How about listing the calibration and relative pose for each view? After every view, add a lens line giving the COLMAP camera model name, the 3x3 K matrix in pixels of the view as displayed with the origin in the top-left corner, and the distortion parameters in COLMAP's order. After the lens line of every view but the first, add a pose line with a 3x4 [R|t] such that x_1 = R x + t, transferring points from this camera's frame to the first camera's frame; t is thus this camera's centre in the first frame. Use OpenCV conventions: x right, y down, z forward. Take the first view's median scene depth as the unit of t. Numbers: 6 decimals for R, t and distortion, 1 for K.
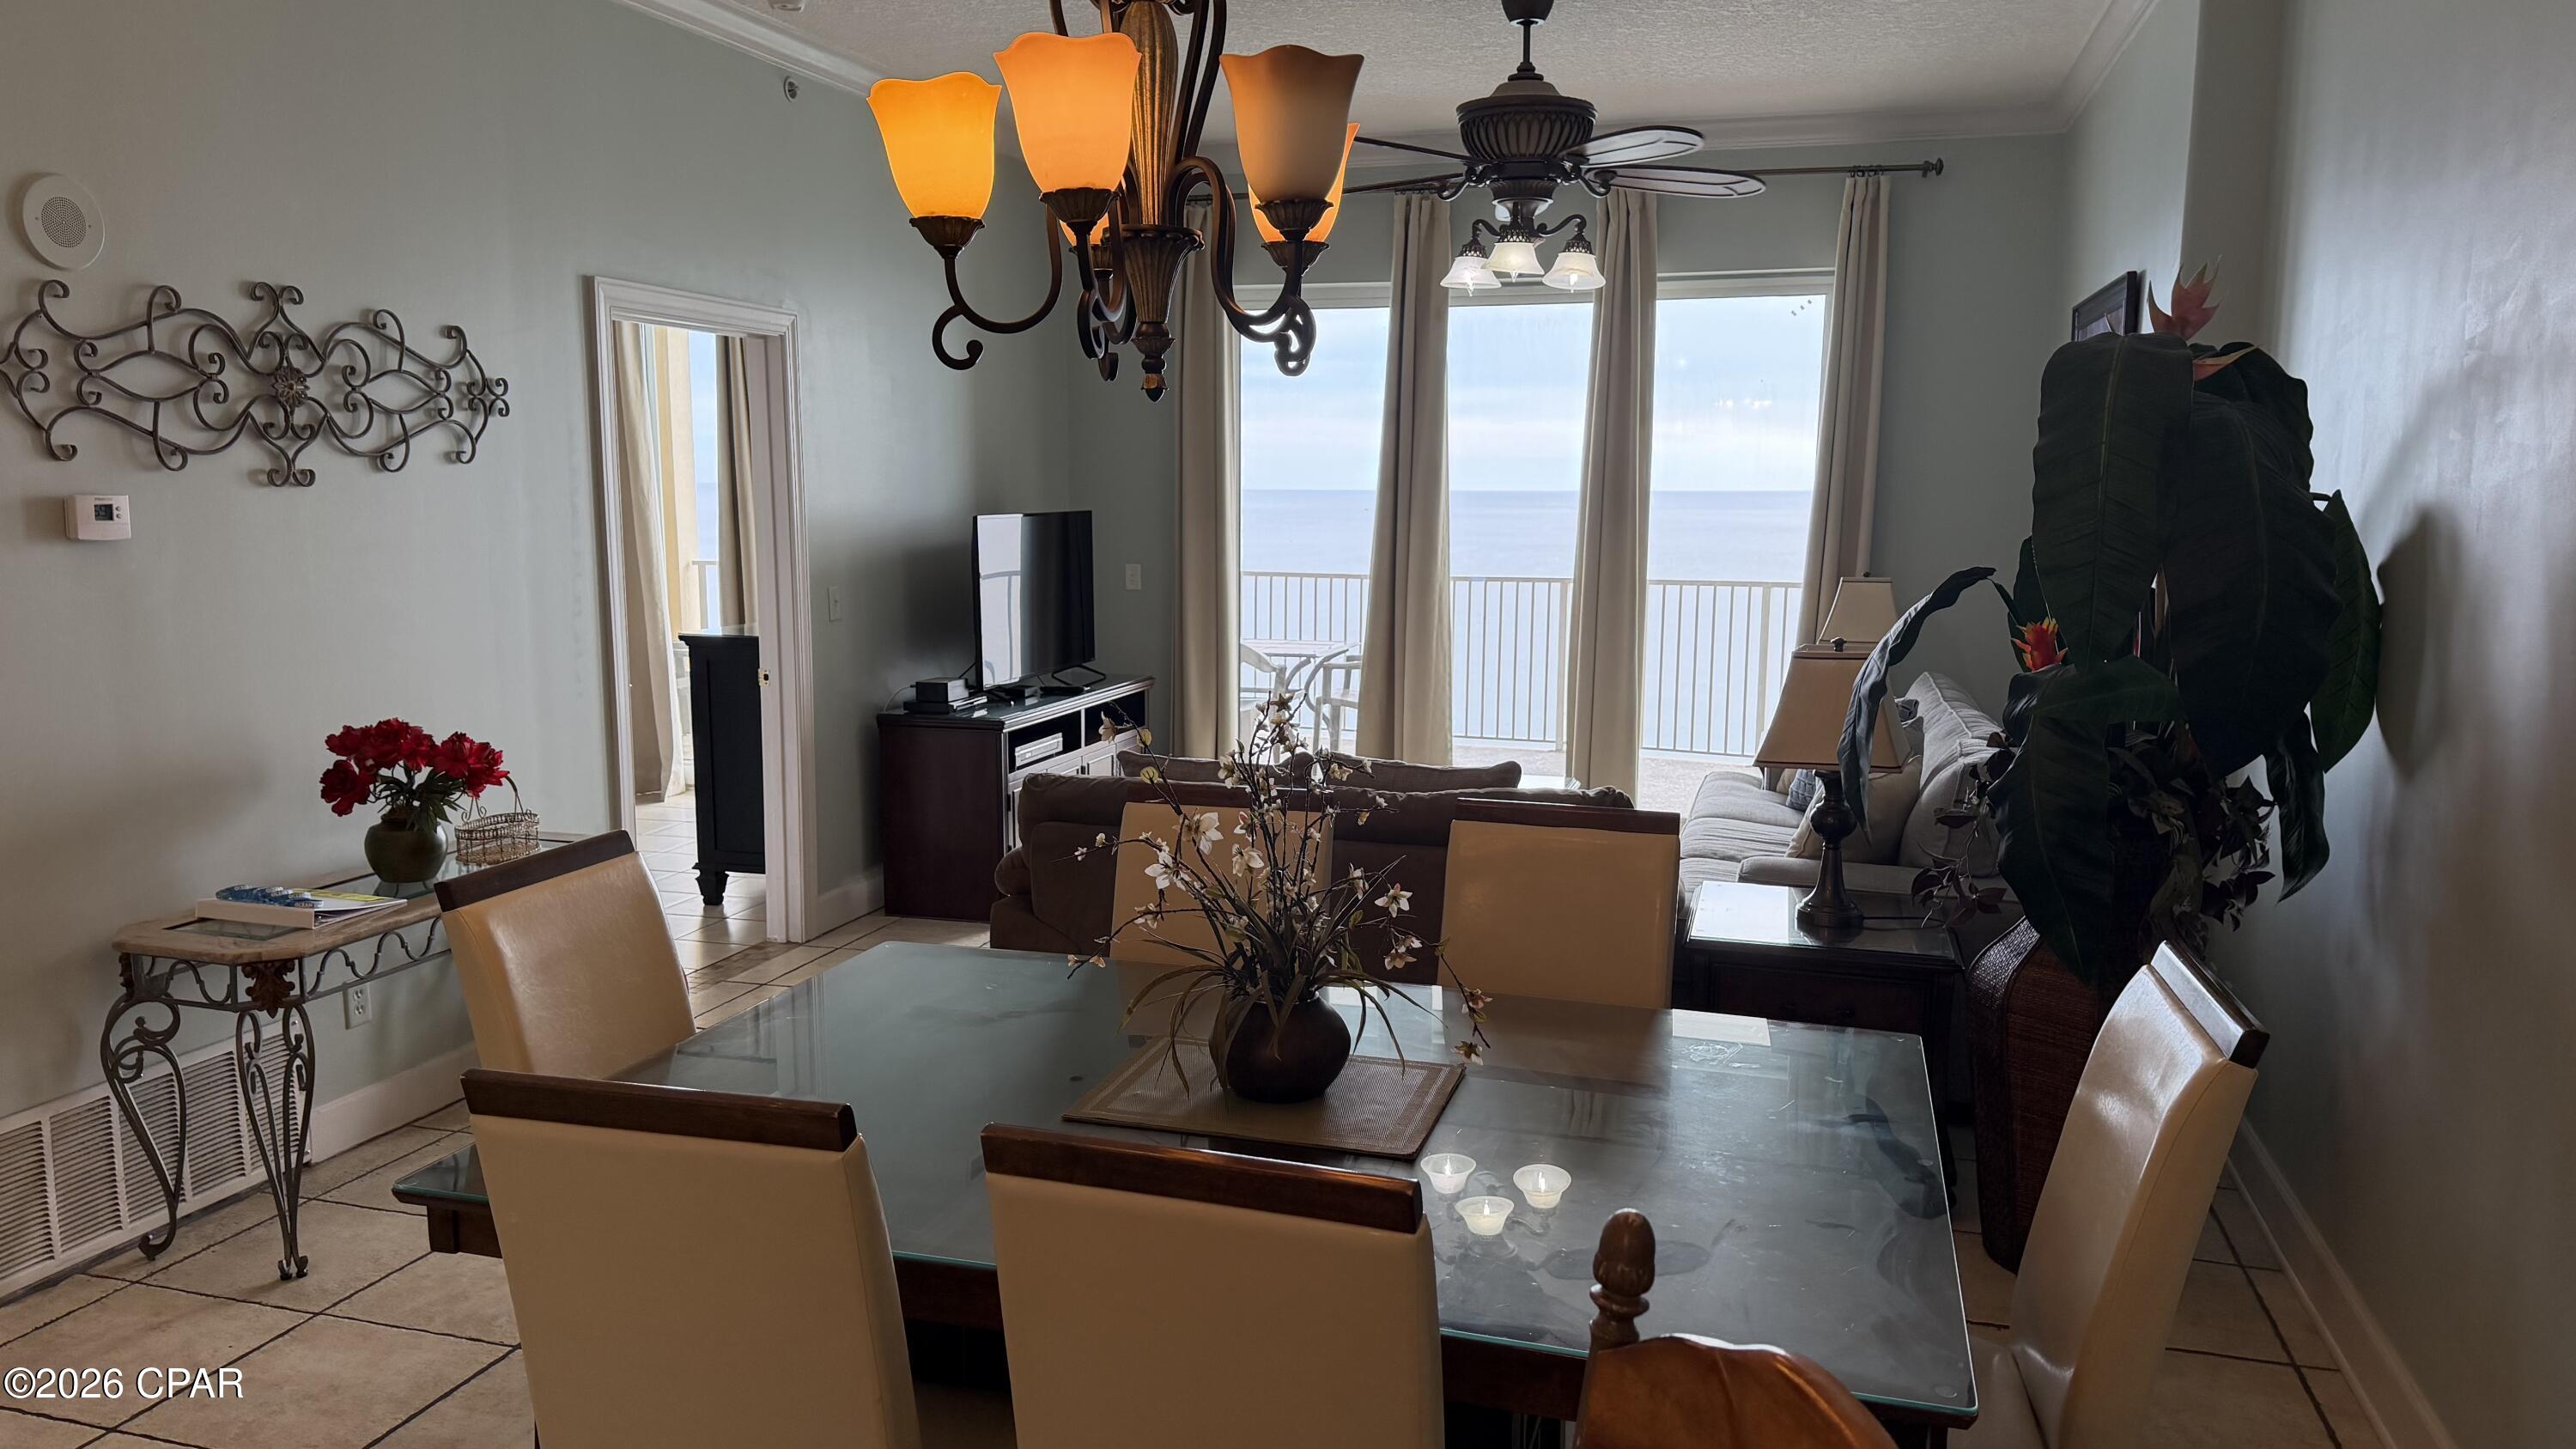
lens RADIAL K [[1791.5, 0, 1290.0], [0, 1791.5, 743.2], [0, 0, 1]] dist [0.121085, -0.199598]
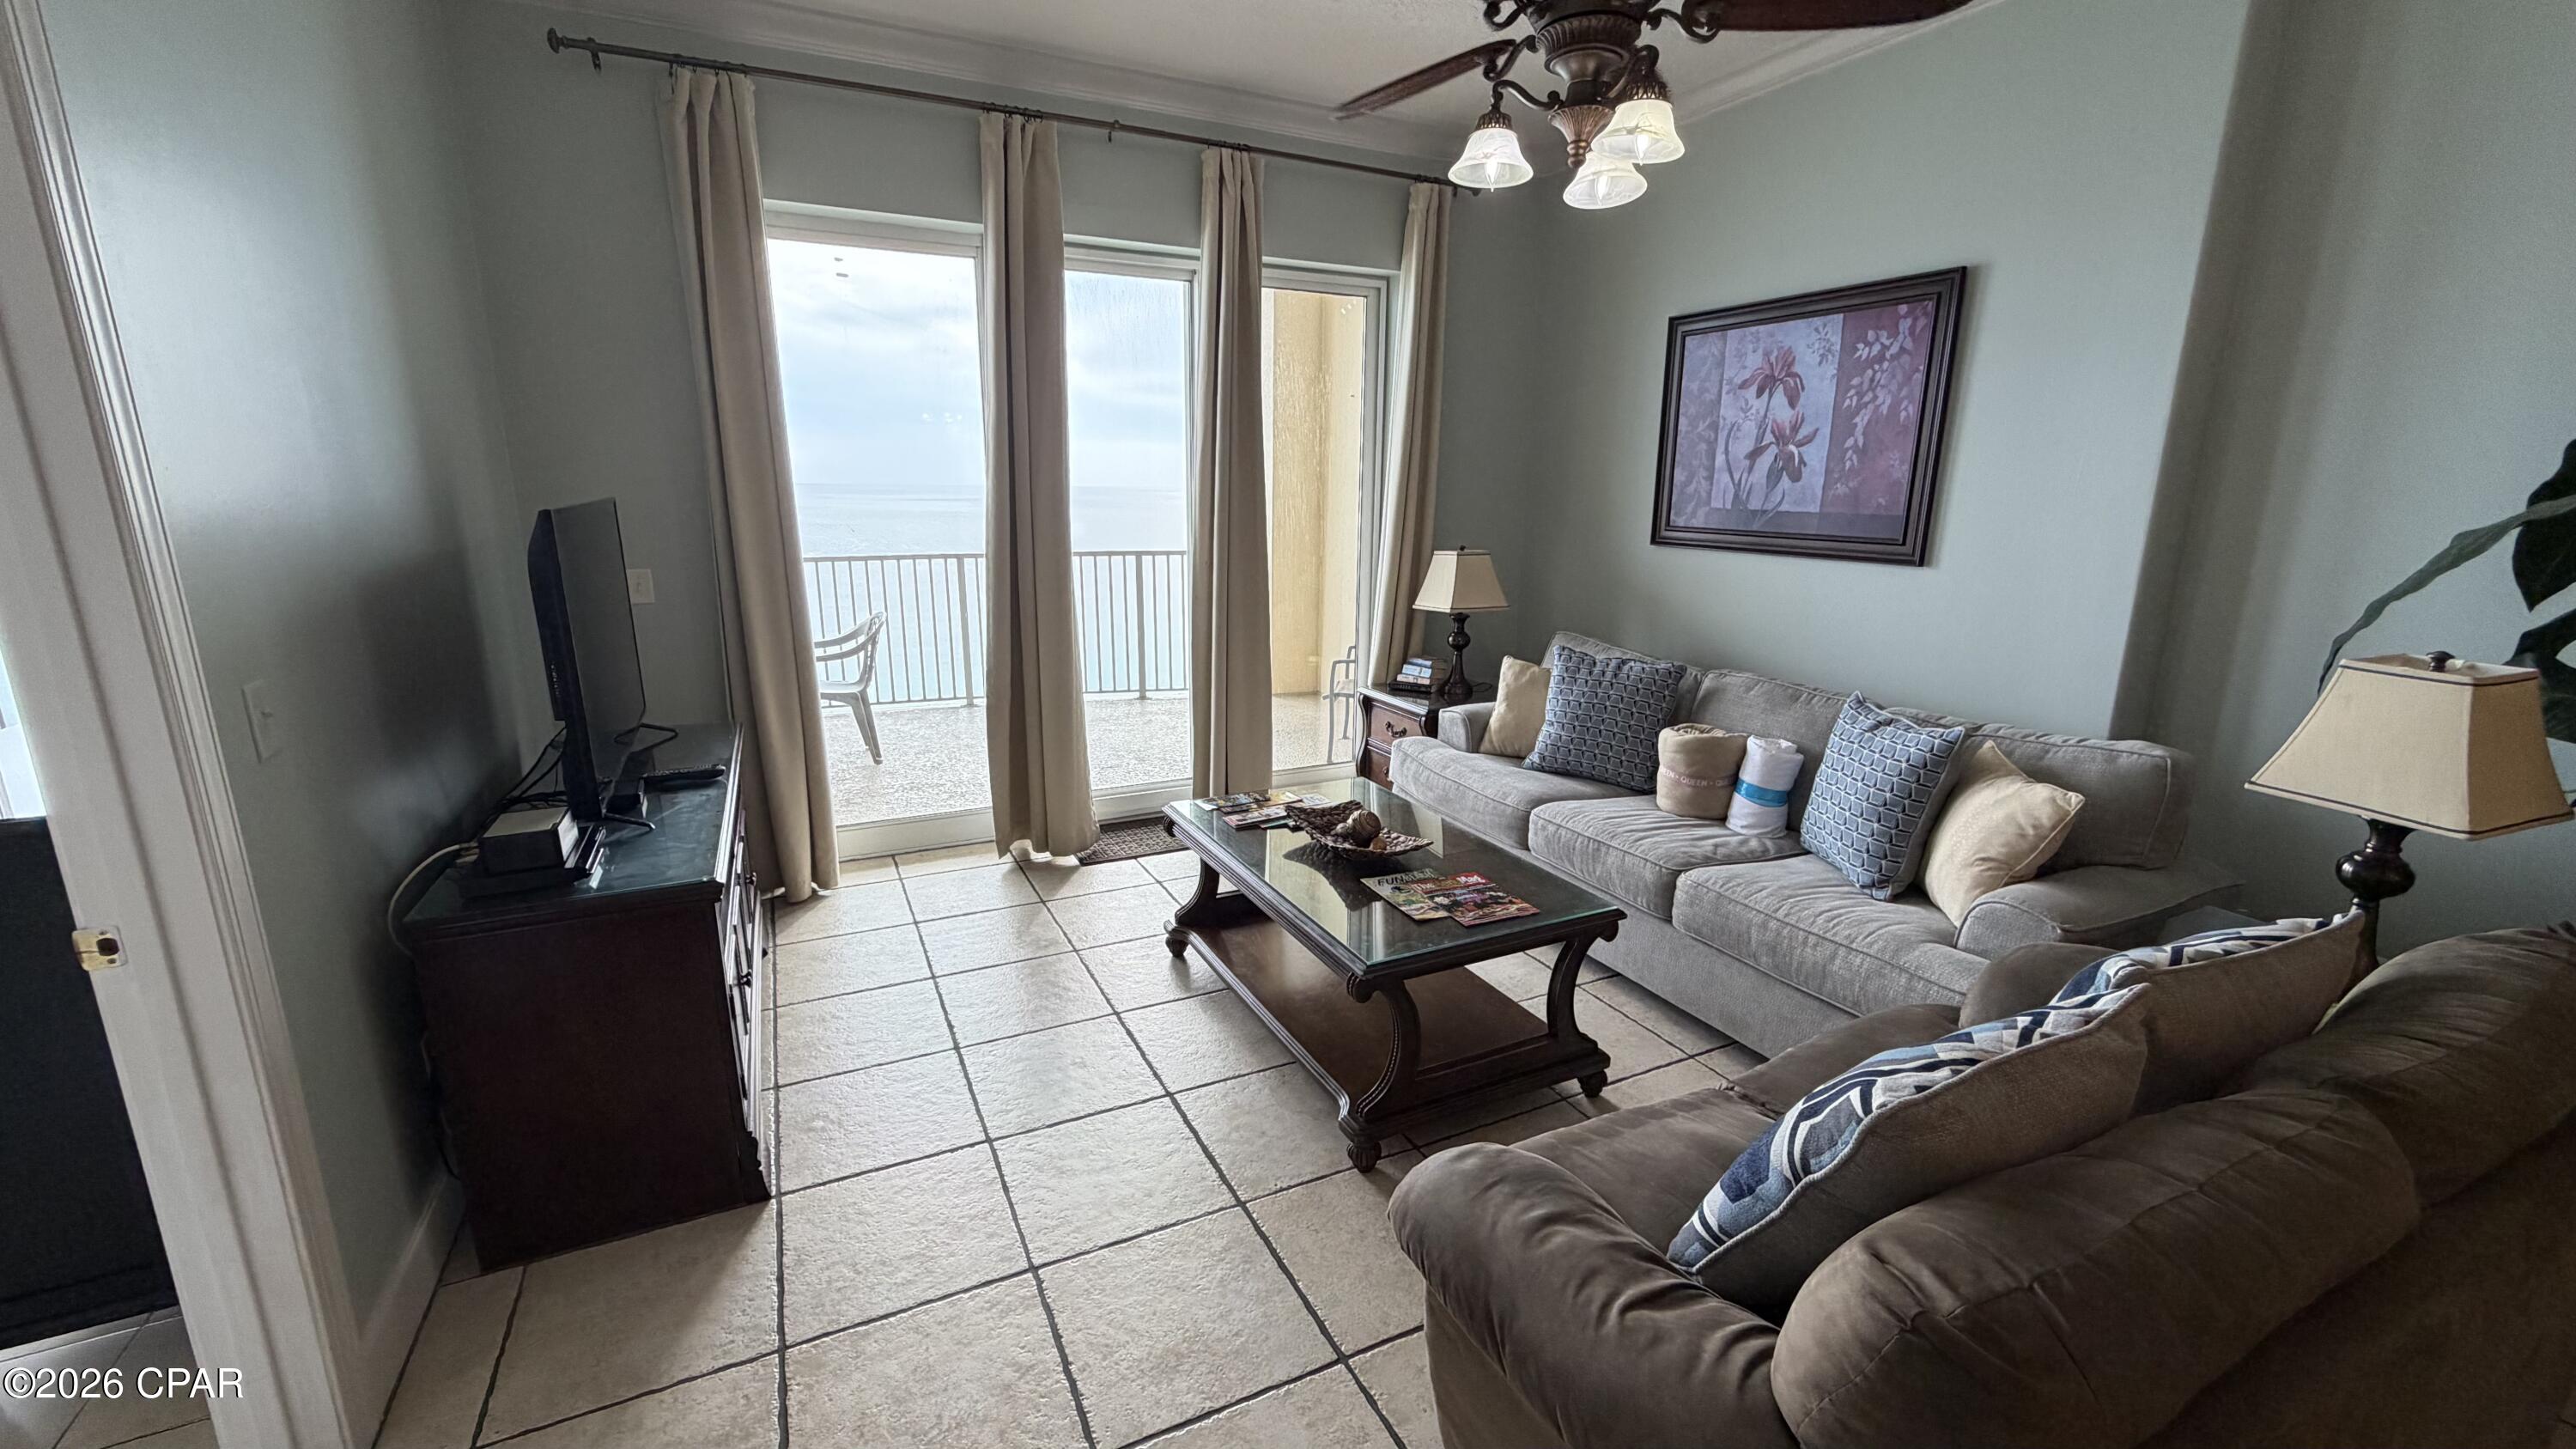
lens RADIAL K [[1025.0, 0, 1279.9], [0, 1025.0, 726.3], [0, 0, 1]] dist [0.000686, -0.000040]
pose [[0.741952, -0.156285, 0.651983, -0.332230], [0.094805, 0.987137, 0.128736, -0.120875], [-0.663716, -0.033704, 0.747225, 0.932838]]
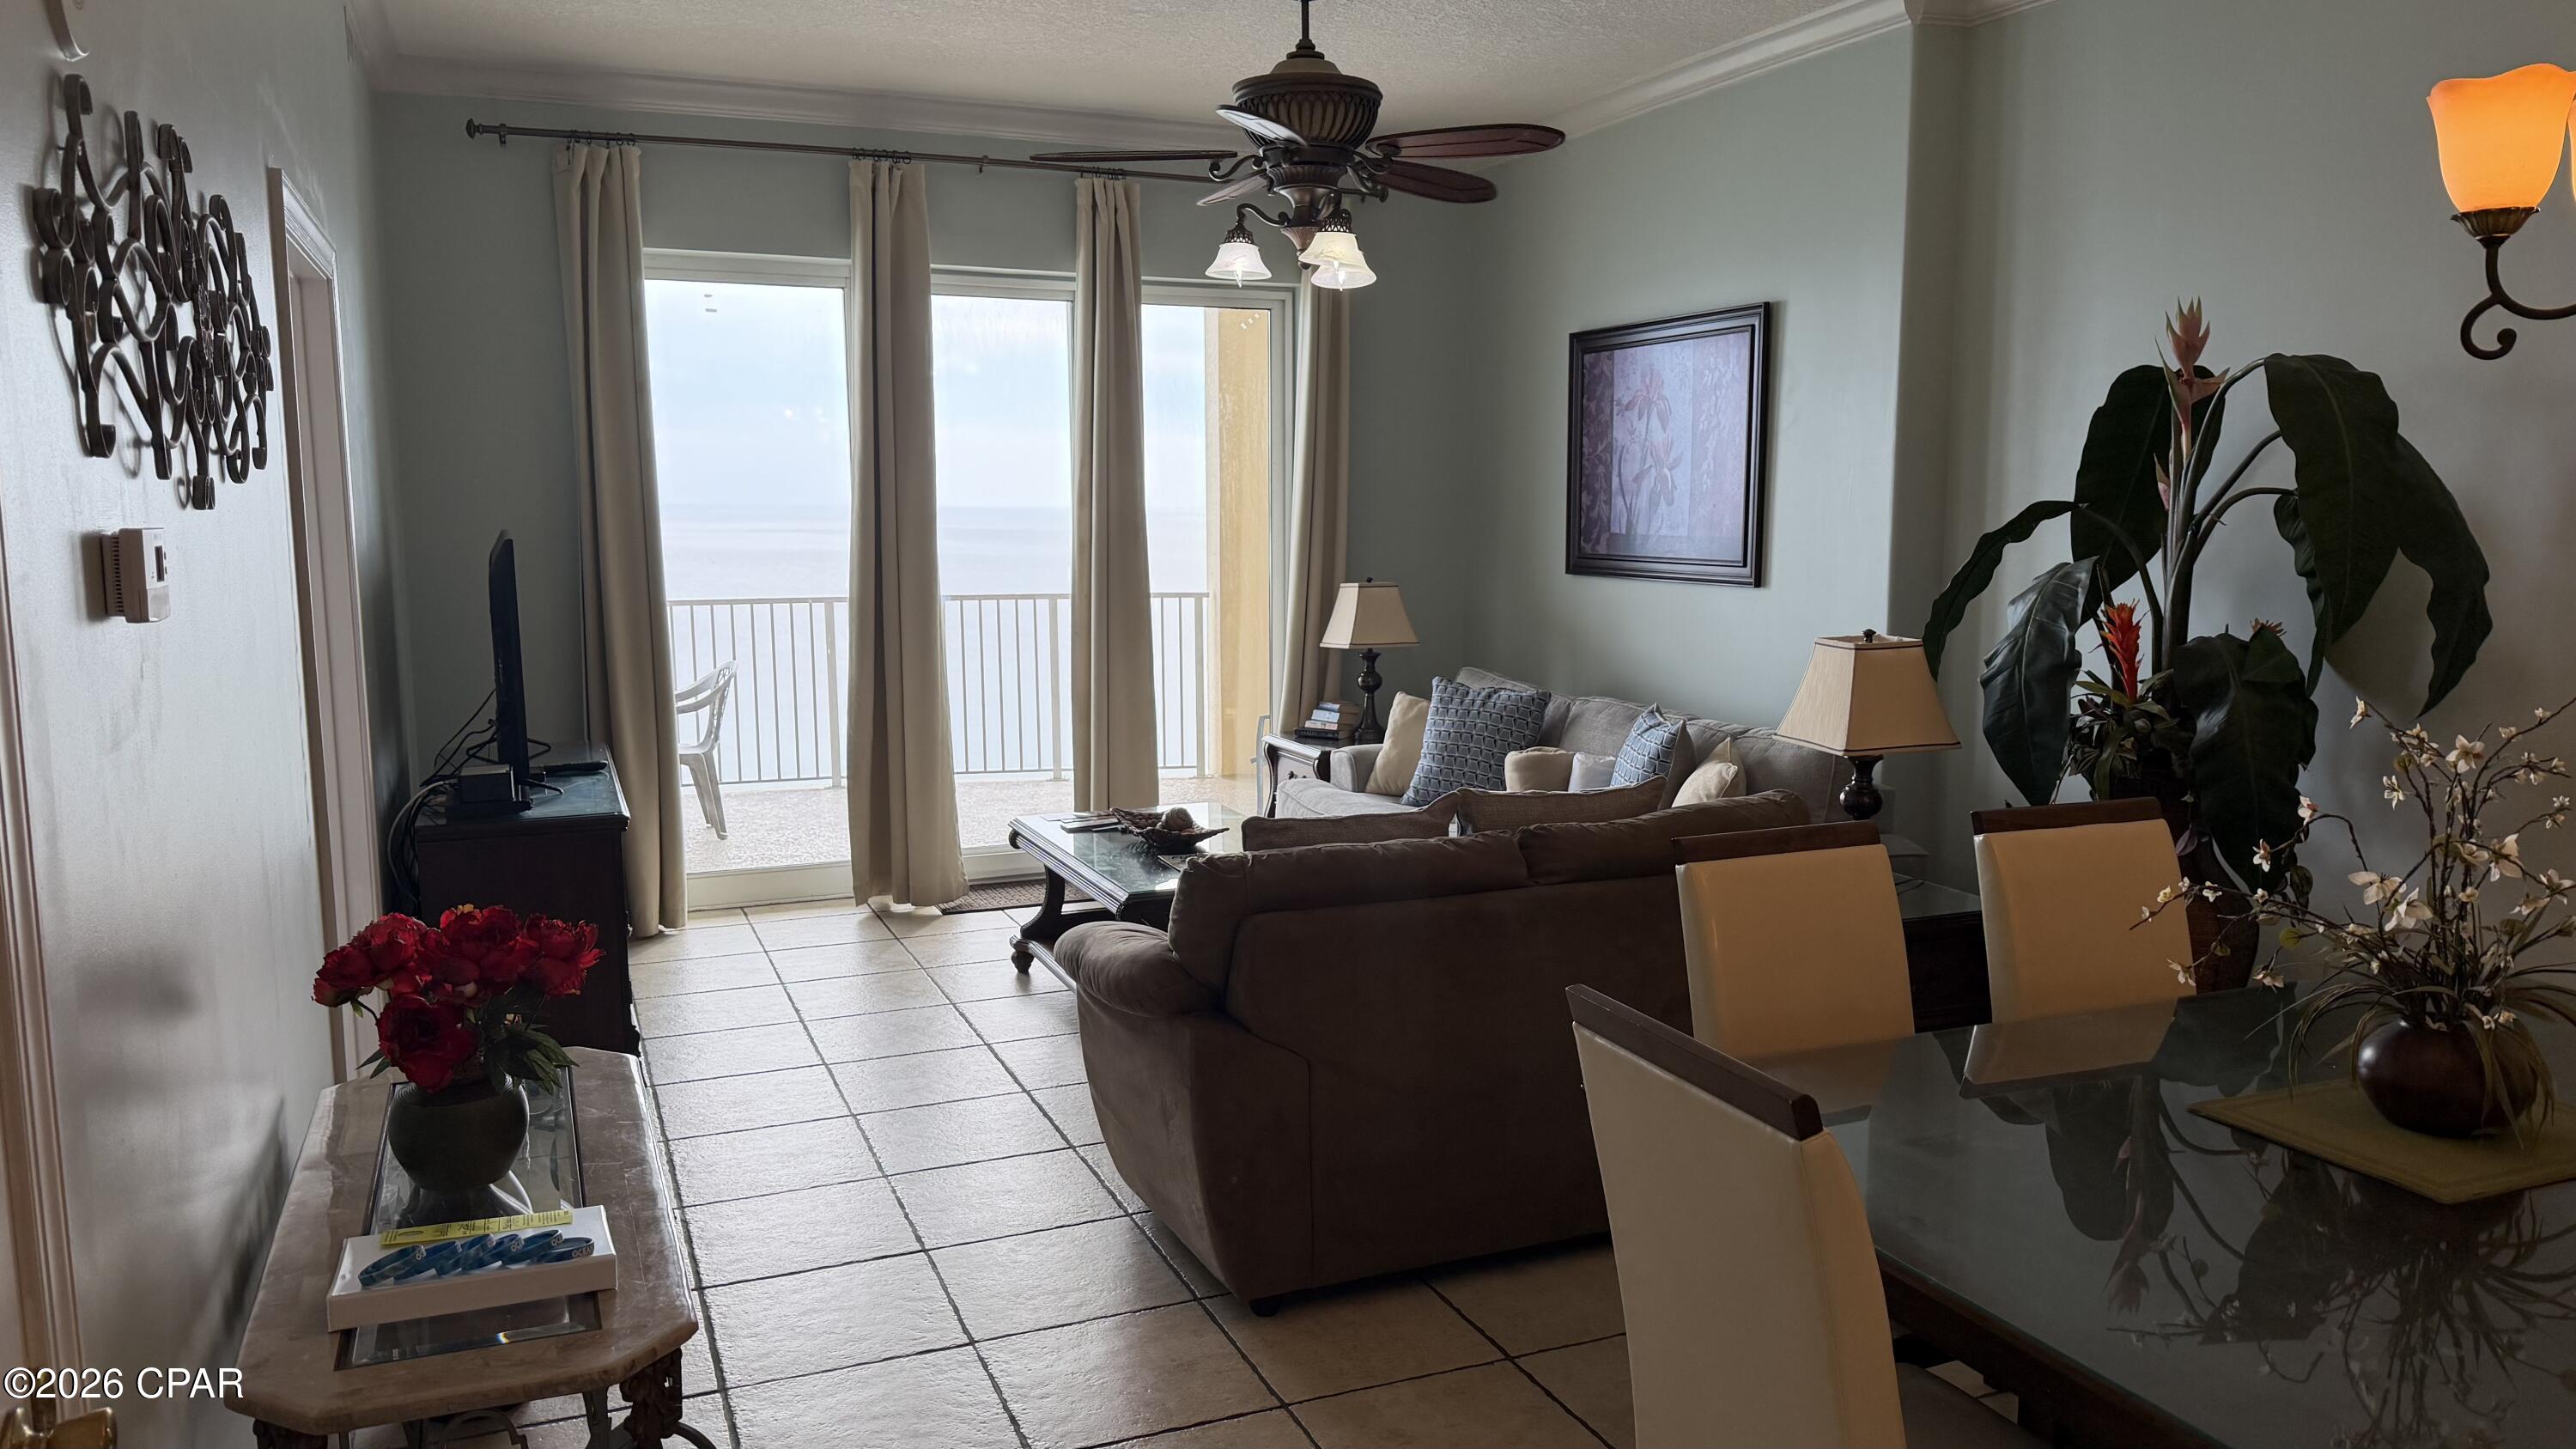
lens RADIAL K [[1781.0, 0, 1283.0], [0, 1781.0, 753.6], [0, 0, 1]] dist [0.108484, -0.200269]
pose [[0.777450, -0.098209, 0.621229, -0.588808], [0.099226, 0.994516, 0.033043, -0.050731], [-0.621068, 0.035953, 0.782932, 0.361136]]
